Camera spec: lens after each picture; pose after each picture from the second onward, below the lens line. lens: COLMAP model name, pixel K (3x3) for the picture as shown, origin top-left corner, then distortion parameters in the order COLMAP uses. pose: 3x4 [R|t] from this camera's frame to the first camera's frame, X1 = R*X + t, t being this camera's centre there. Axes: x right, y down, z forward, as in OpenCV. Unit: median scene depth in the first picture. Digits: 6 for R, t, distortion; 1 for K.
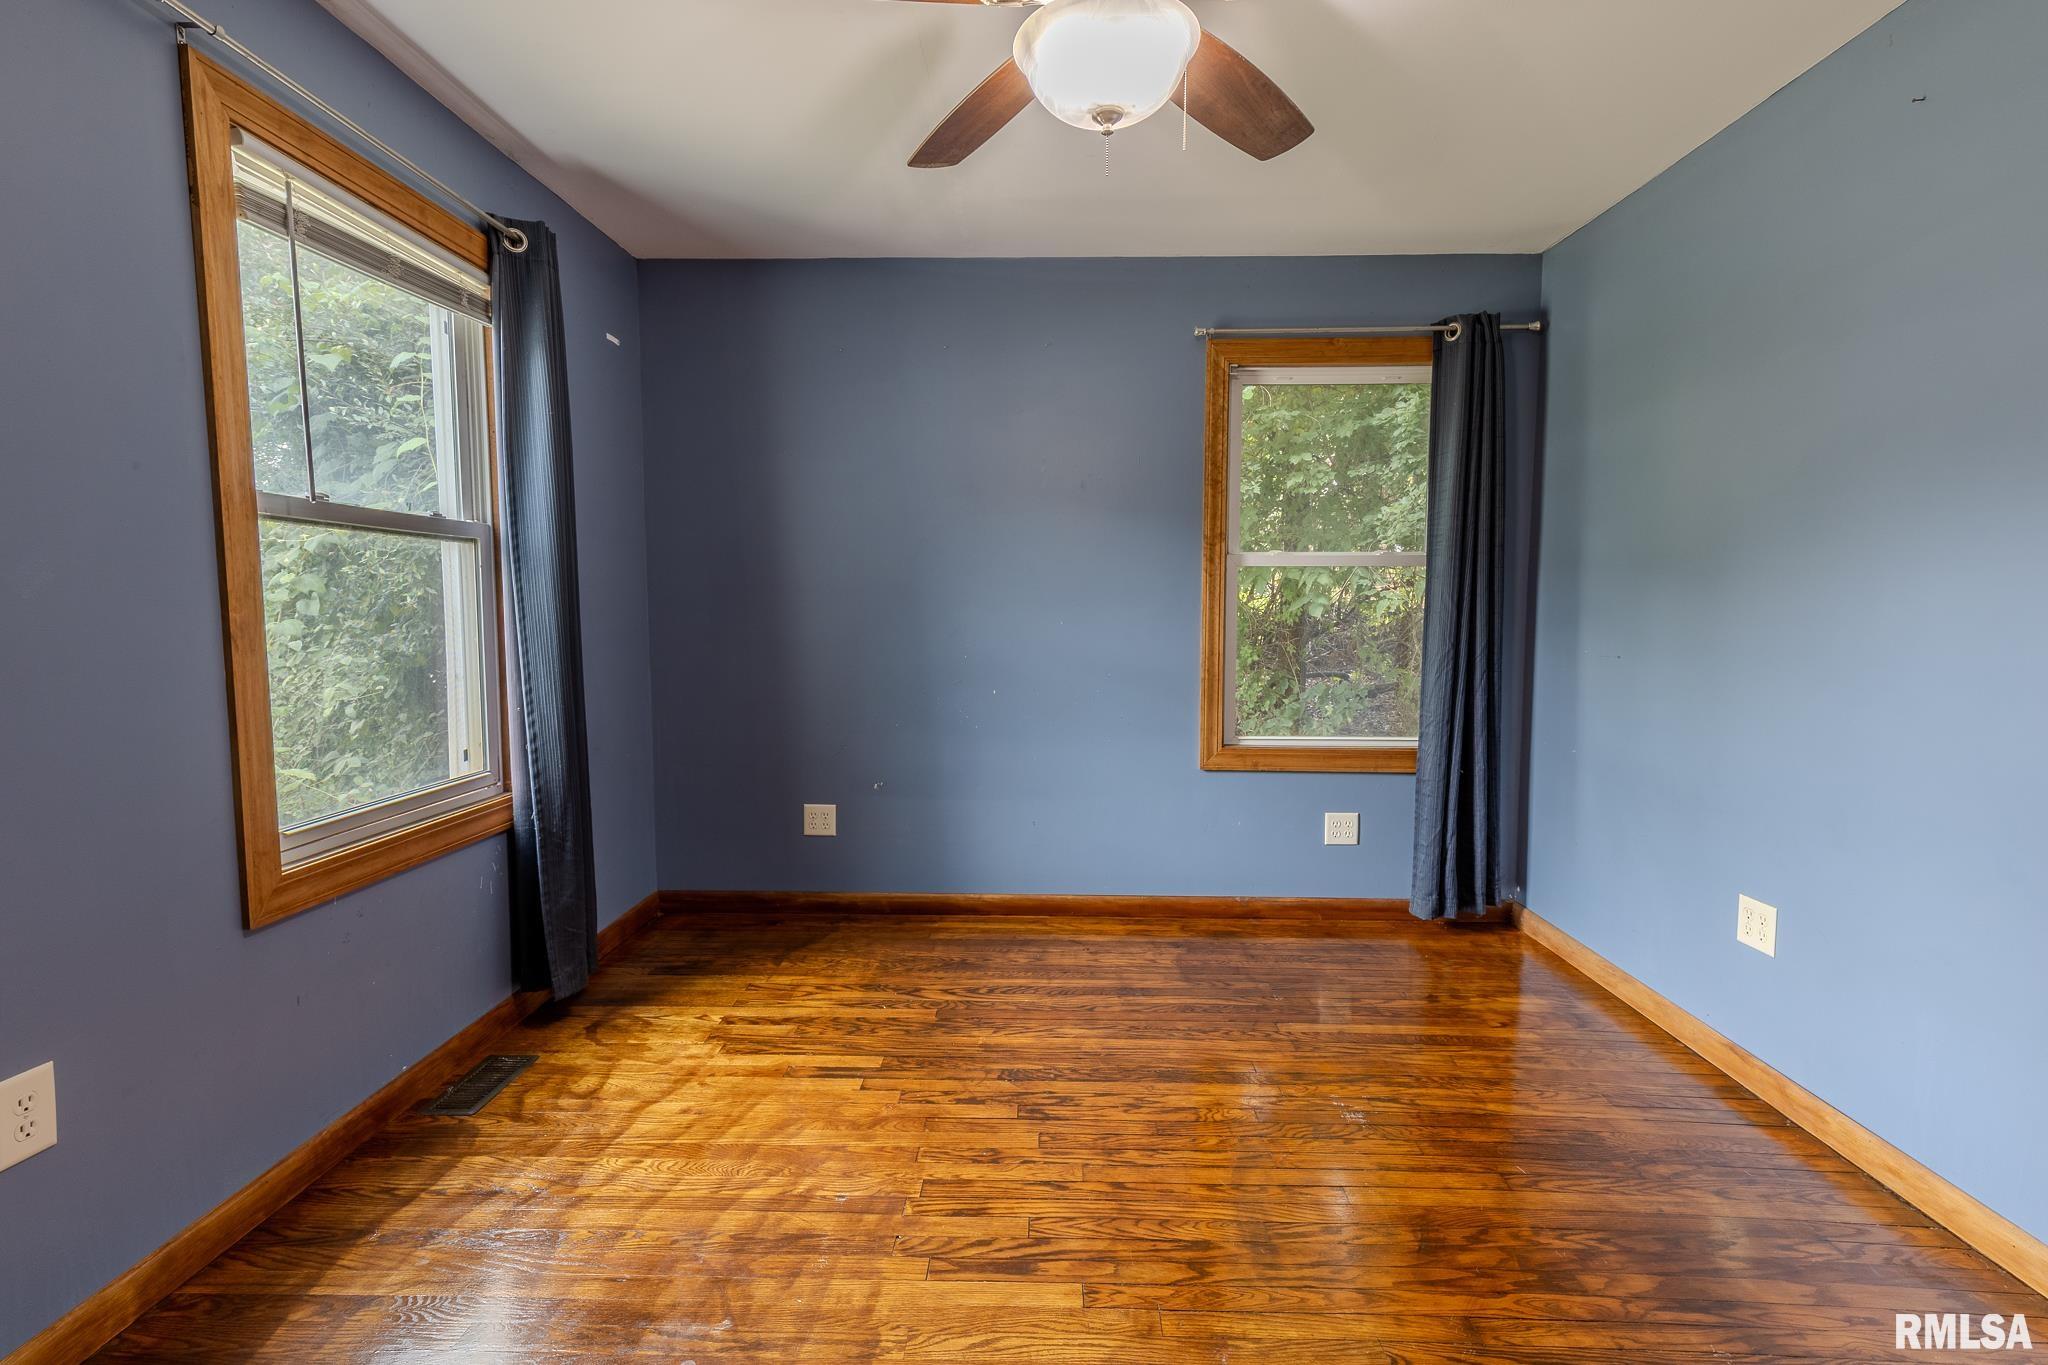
lens RADIAL K [[959.5, 0, 1028.2], [0, 959.5, 688.2], [0, 0, 1]] dist [0.015910, -0.003568]
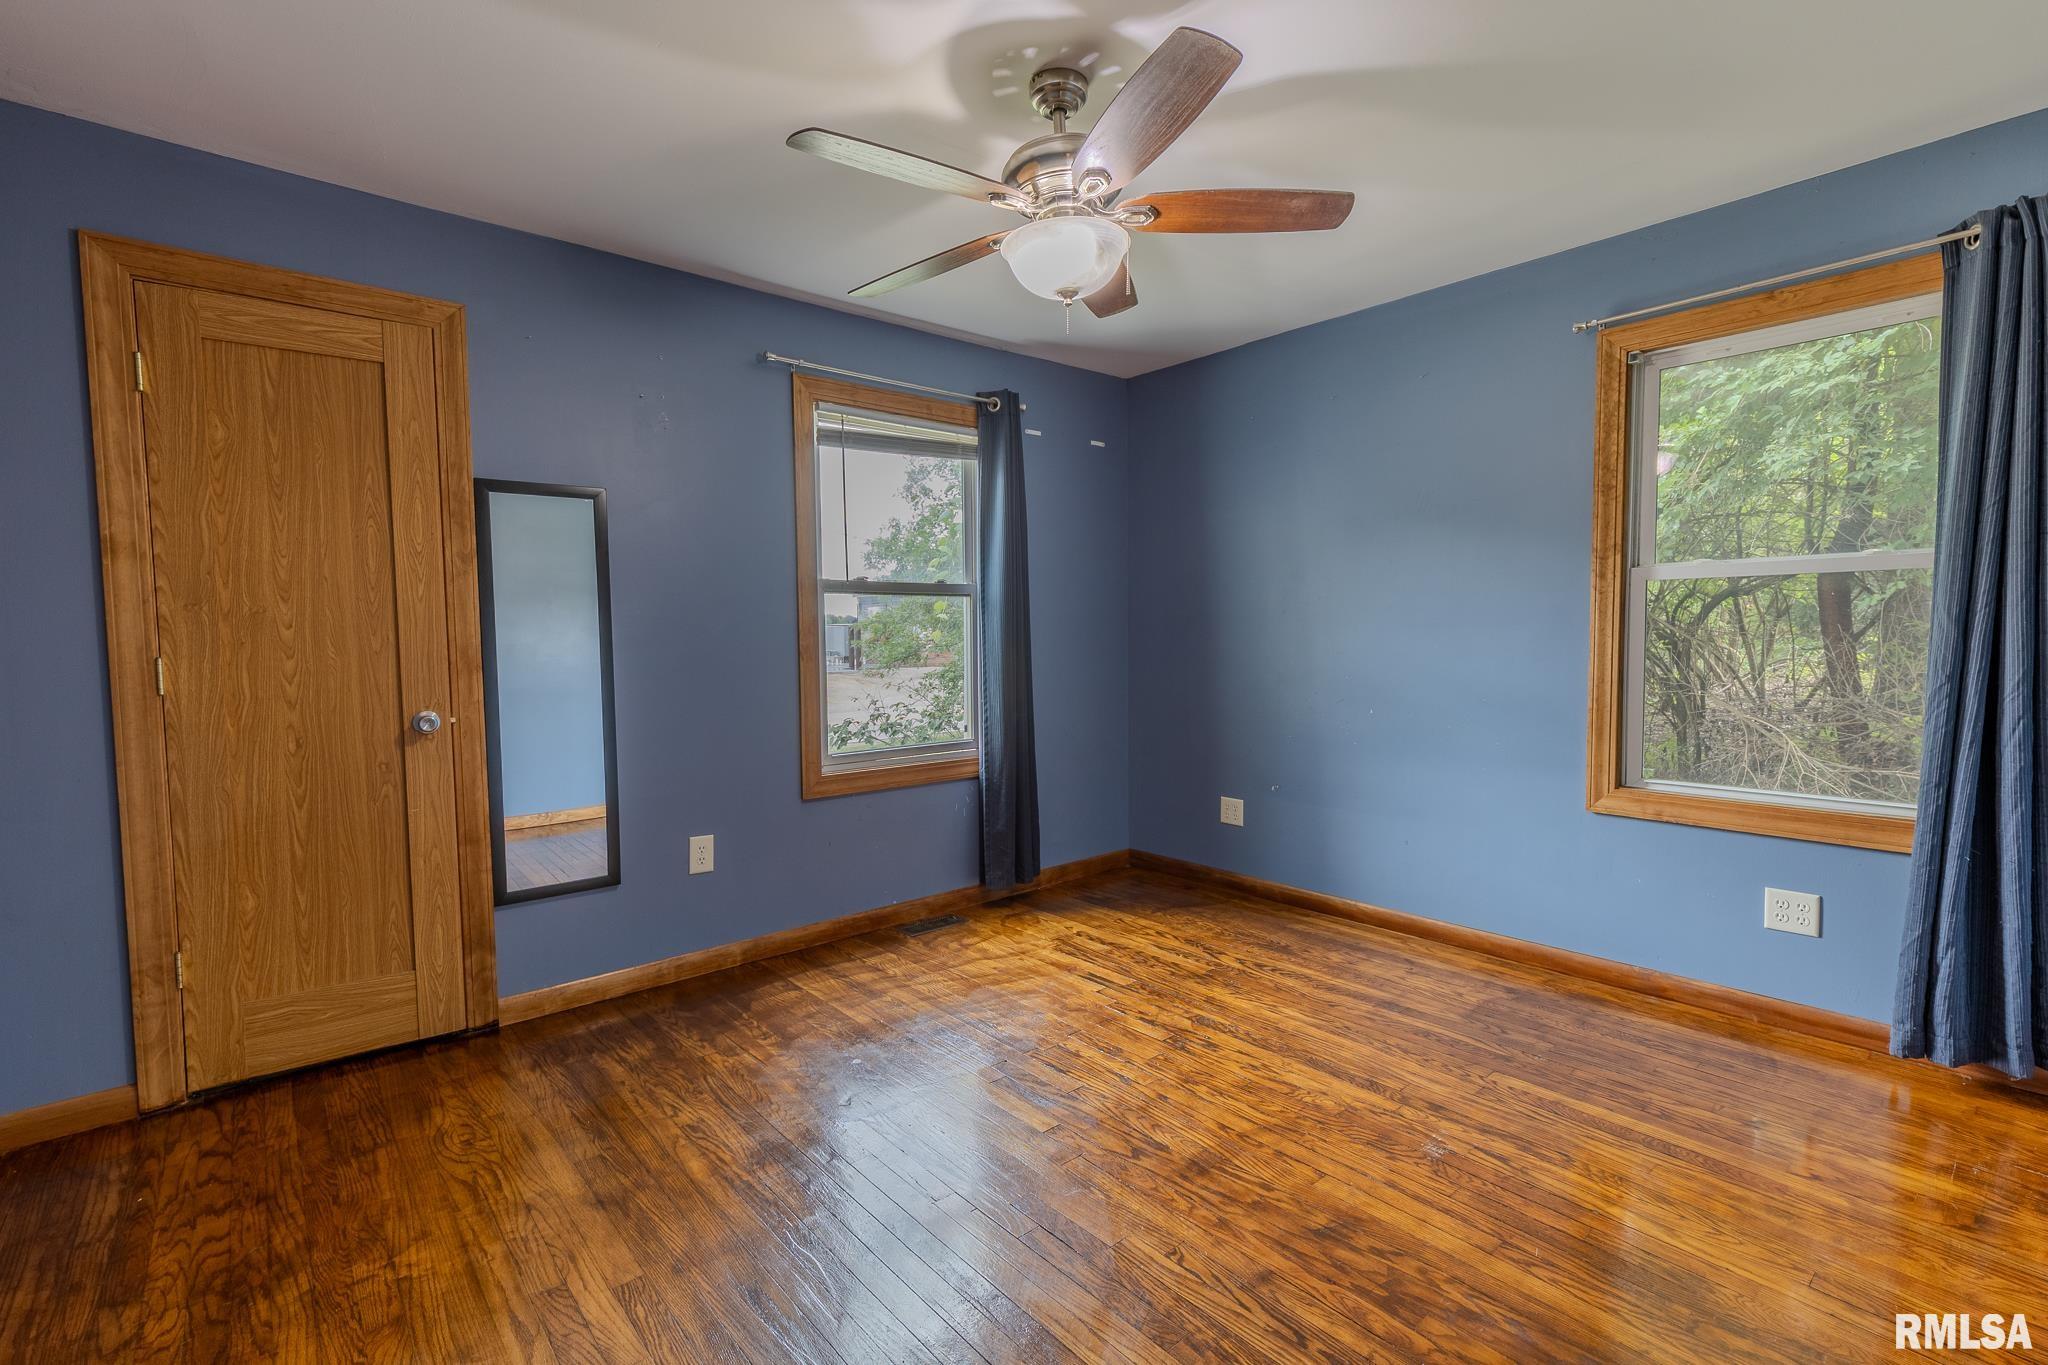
lens RADIAL K [[959.5, 0, 1027.5], [0, 959.5, 689.6], [0, 0, 1]] dist [0.015910, -0.003568]
pose [[0.658516, 0.034291, -0.751785, 0.661382], [-0.052524, 0.998620, -0.000457, 0.000087], [0.750731, 0.039787, 0.659408, 0.021603]]
